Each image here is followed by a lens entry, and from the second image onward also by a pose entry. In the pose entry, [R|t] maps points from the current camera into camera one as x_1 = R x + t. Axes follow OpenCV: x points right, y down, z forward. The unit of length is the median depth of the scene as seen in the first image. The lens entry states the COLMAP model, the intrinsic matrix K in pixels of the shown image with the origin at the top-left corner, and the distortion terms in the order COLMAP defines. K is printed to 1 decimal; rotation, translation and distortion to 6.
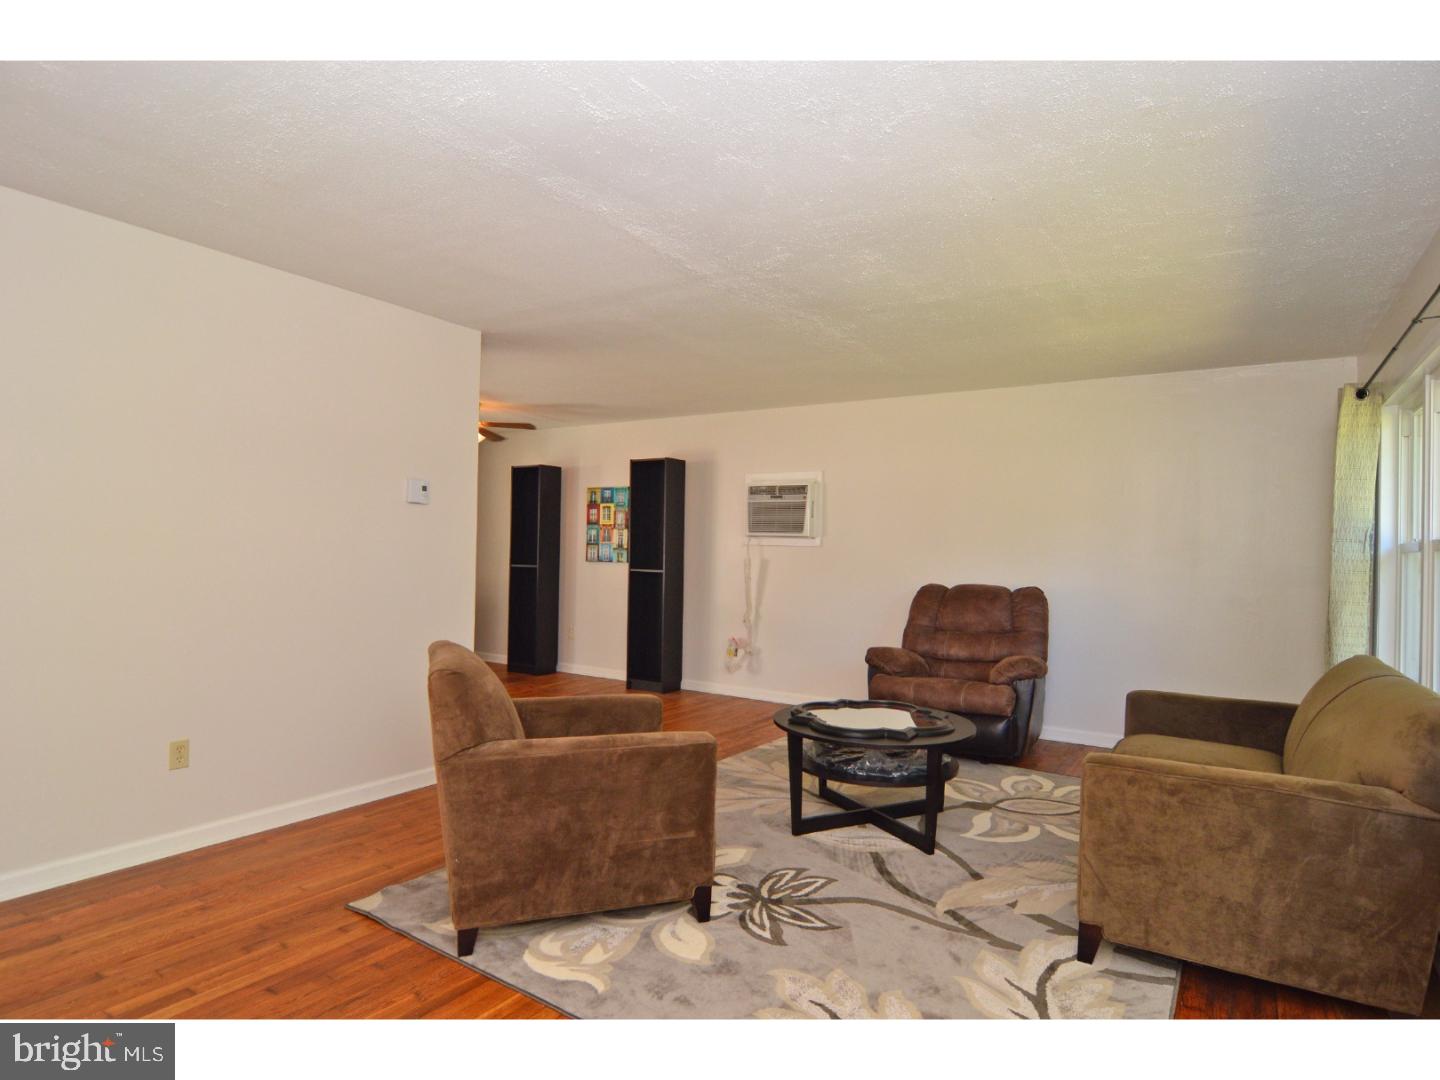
lens RADIAL K [[801.2, 0, 728.3], [0, 801.2, 544.4], [0, 0, 1]] dist [-0.020334, -0.006710]
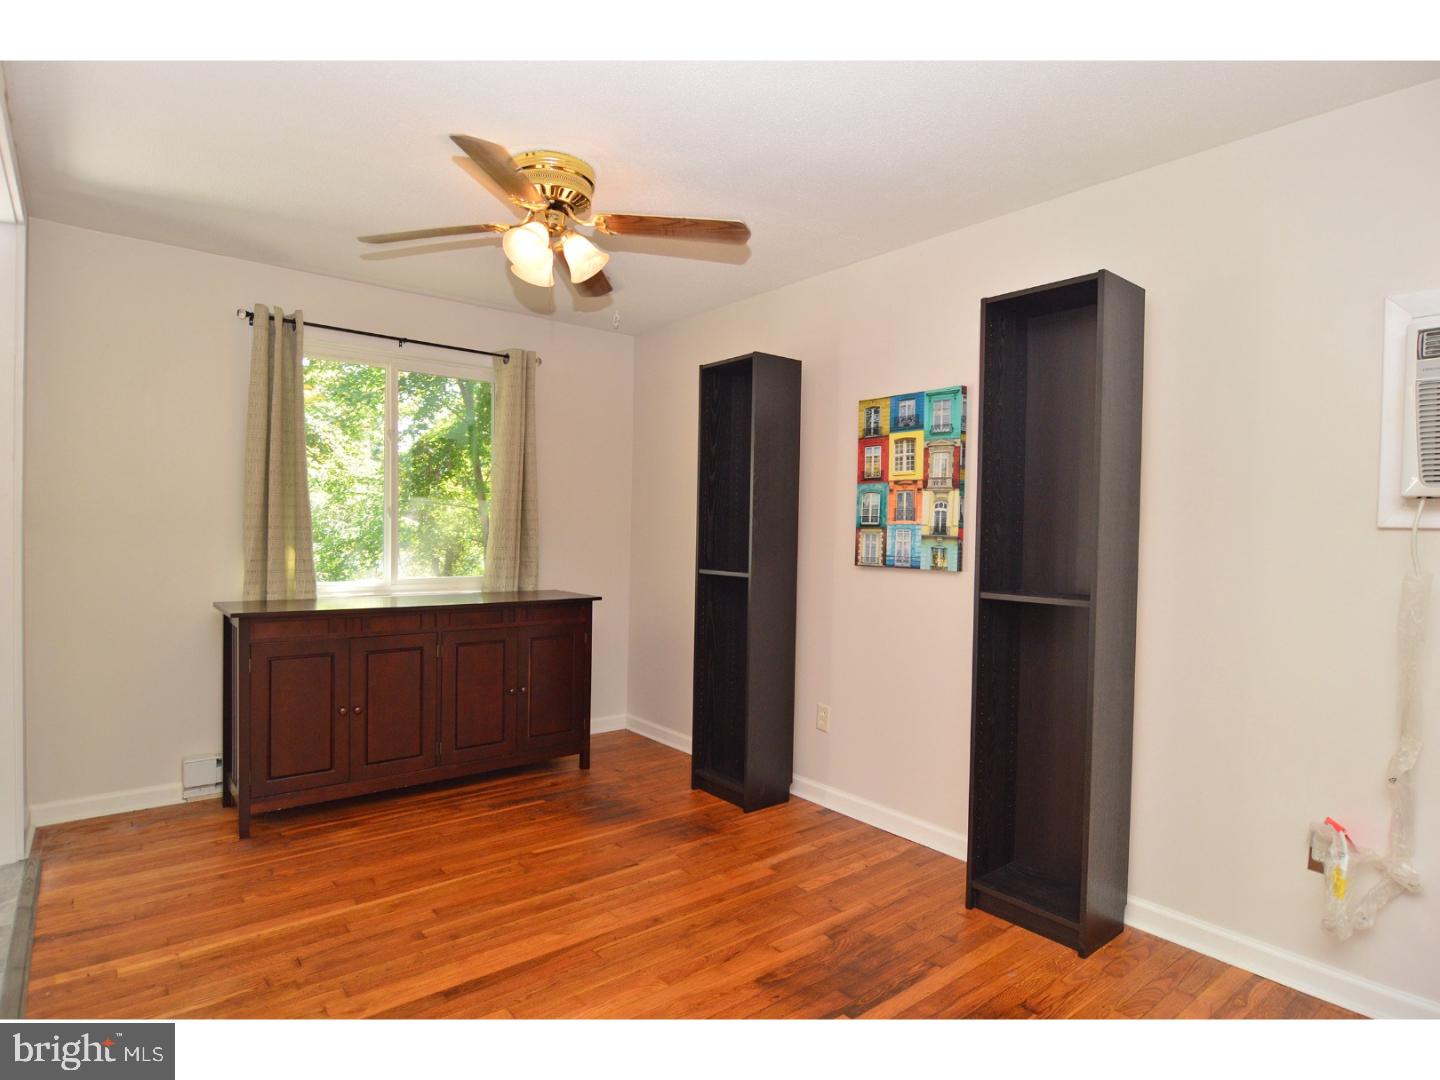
lens RADIAL K [[801.2, 0, 723.5], [0, 801.2, 538.3], [0, 0, 1]] dist [-0.020334, -0.006710]
pose [[0.952579, 0.003417, -0.304271, -0.114189], [0.001283, 0.999883, 0.015244, -0.000830], [0.304287, -0.014912, 0.952464, 0.563107]]
